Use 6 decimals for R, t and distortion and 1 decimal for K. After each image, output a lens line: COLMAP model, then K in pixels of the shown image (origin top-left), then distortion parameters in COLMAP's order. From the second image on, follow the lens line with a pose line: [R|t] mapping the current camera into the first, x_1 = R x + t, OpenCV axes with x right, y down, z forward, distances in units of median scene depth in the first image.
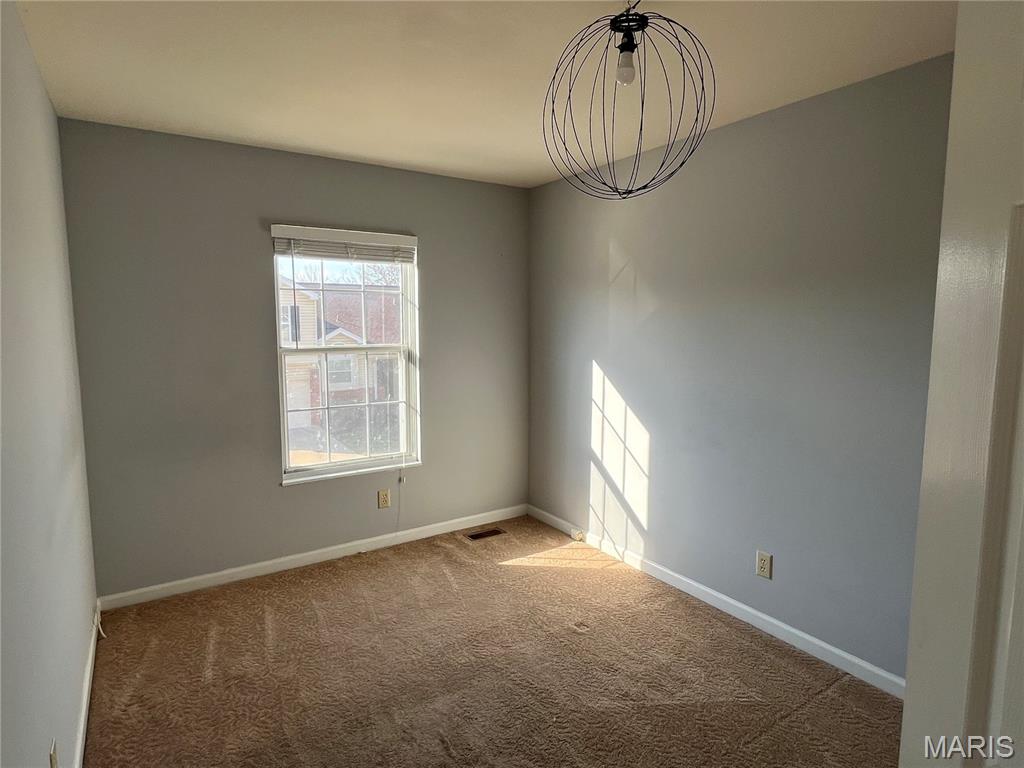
lens RADIAL K [[571.2, 0, 512.0], [0, 571.2, 384.0], [0, 0, 1]] dist [-0.001421, -0.000104]
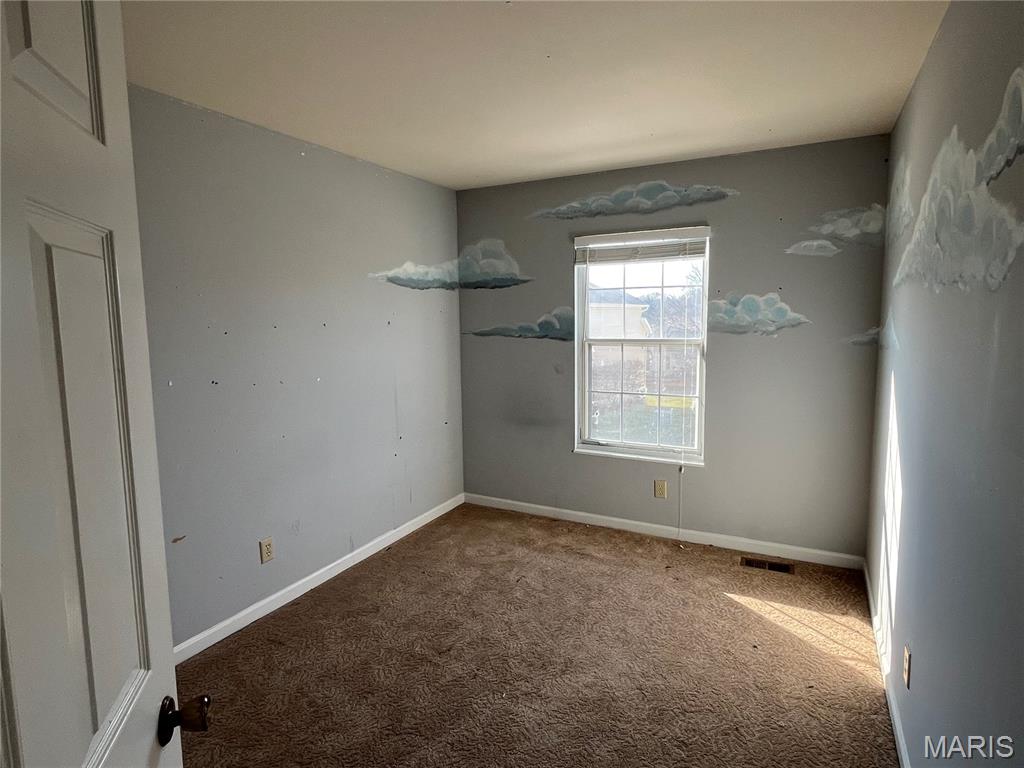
lens RADIAL K [[571.2, 0, 512.0], [0, 571.2, 384.0], [0, 0, 1]] dist [-0.001421, -0.000104]
pose [[0.466258, 0.094640, -0.879572, 0.541548], [-0.087317, 0.994330, 0.060701, -0.027690], [0.880329, 0.048499, 0.471877, 0.271380]]
